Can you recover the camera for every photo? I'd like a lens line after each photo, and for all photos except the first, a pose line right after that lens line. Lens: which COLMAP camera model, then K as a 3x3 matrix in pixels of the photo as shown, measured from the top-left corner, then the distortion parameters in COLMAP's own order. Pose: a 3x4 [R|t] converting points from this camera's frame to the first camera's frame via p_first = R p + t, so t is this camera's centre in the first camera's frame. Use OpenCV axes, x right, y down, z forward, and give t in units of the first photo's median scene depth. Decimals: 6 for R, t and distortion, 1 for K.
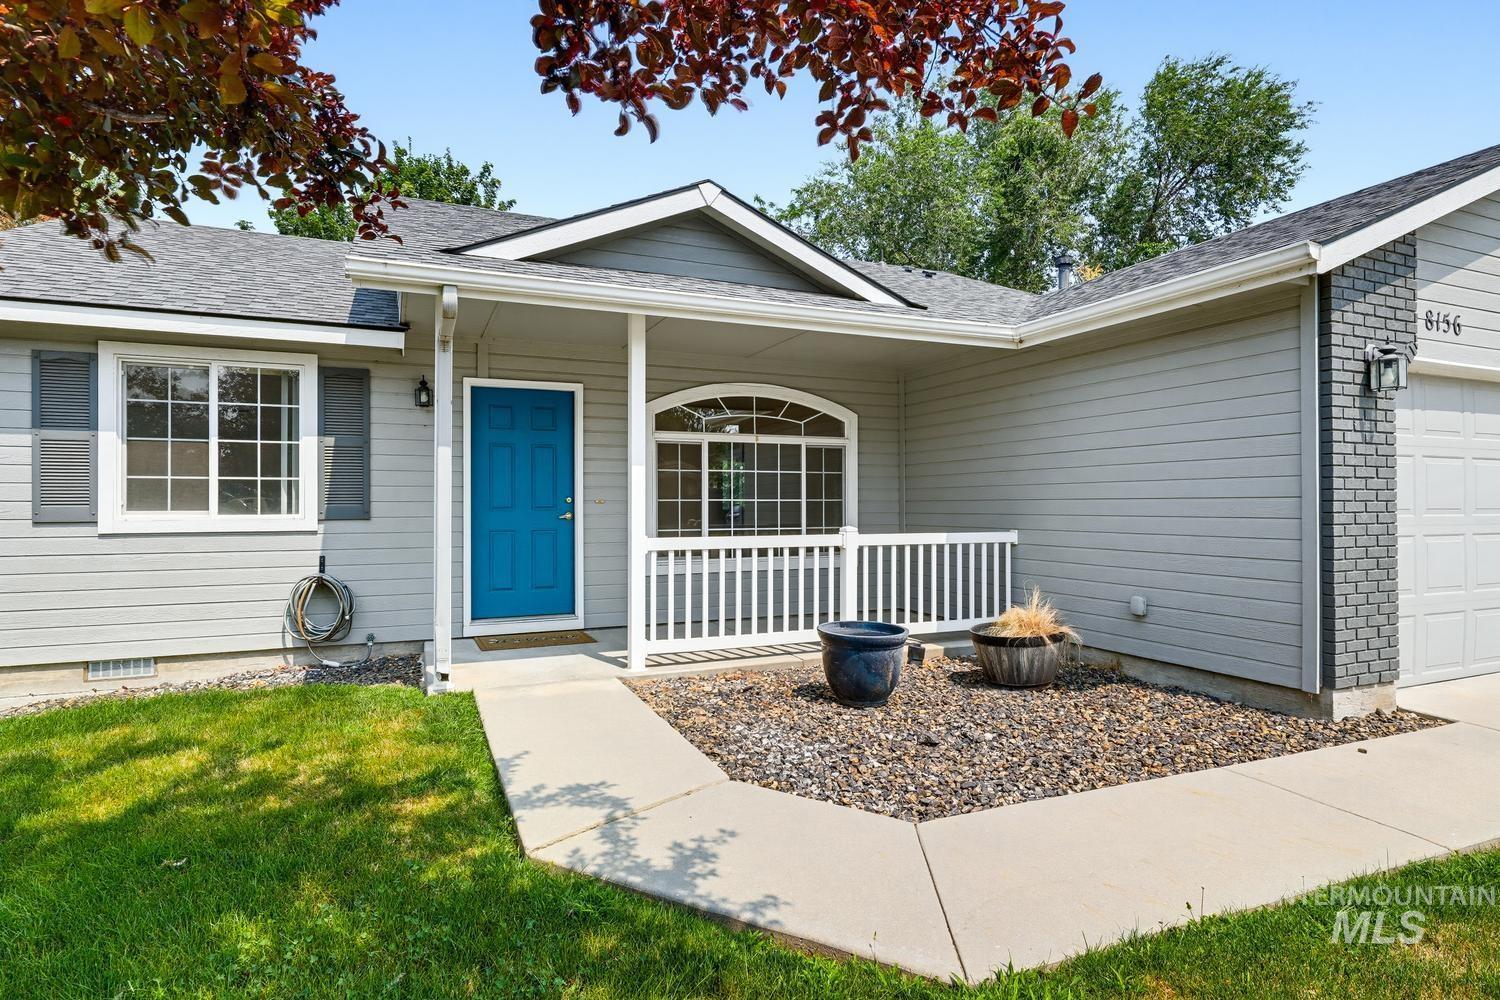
lens RADIAL K [[809.4, 0, 754.8], [0, 809.4, 496.5], [0, 0, 1]] dist [0.003322, 0.000105]
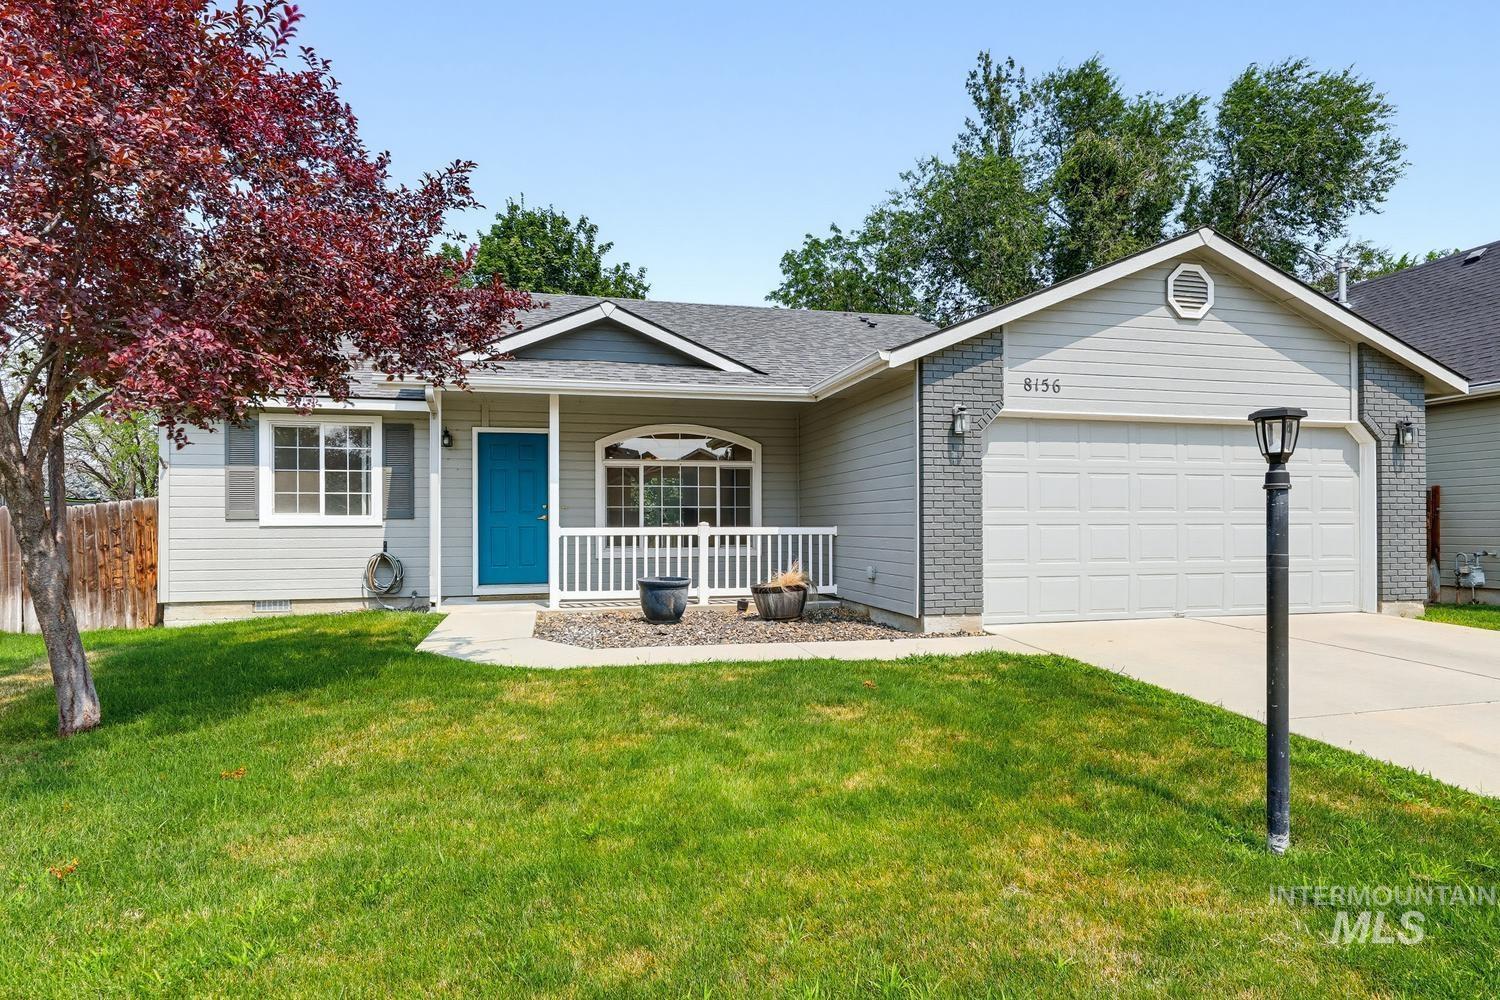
lens RADIAL K [[814.8, 0, 749.9], [0, 814.8, 513.7], [0, 0, 1]] dist [0.000337, -0.000154]
pose [[0.987574, -0.003227, -0.157120, 0.437106], [0.003351, 0.999994, 0.000526, 0.020481], [0.157118, -0.001046, 0.987579, -0.485063]]
